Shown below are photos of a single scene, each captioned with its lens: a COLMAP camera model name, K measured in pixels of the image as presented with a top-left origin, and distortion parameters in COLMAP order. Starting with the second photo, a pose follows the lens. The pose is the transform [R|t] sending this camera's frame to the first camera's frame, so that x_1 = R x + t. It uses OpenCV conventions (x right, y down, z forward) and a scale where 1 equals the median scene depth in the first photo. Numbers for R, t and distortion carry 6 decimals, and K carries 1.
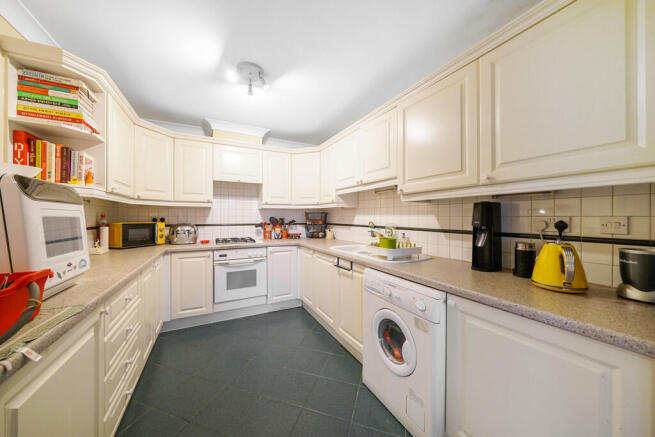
lens RADIAL K [[225.7, 0, 321.6], [0, 225.7, 218.1], [0, 0, 1]] dist [-0.000042, 0.000021]
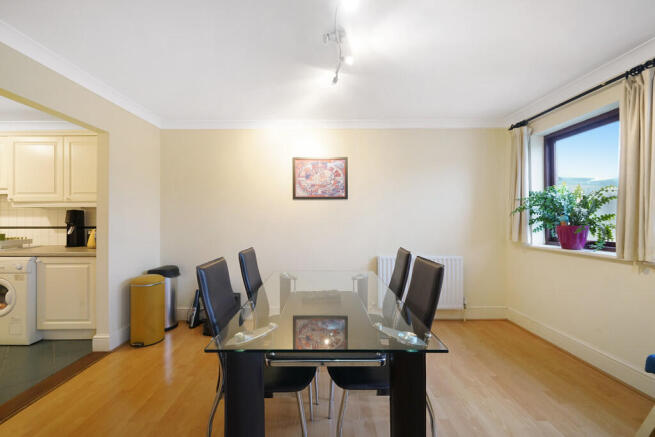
lens RADIAL K [[266.1, 0, 325.0], [0, 266.1, 220.8], [0, 0, 1]] dist [-0.003037, 0.000038]
pose [[0.445364, -0.003733, 0.895342, -0.307754], [0.003689, 0.999990, 0.002334, 0.017742], [-0.895342, 0.002264, 0.445374, -1.797921]]
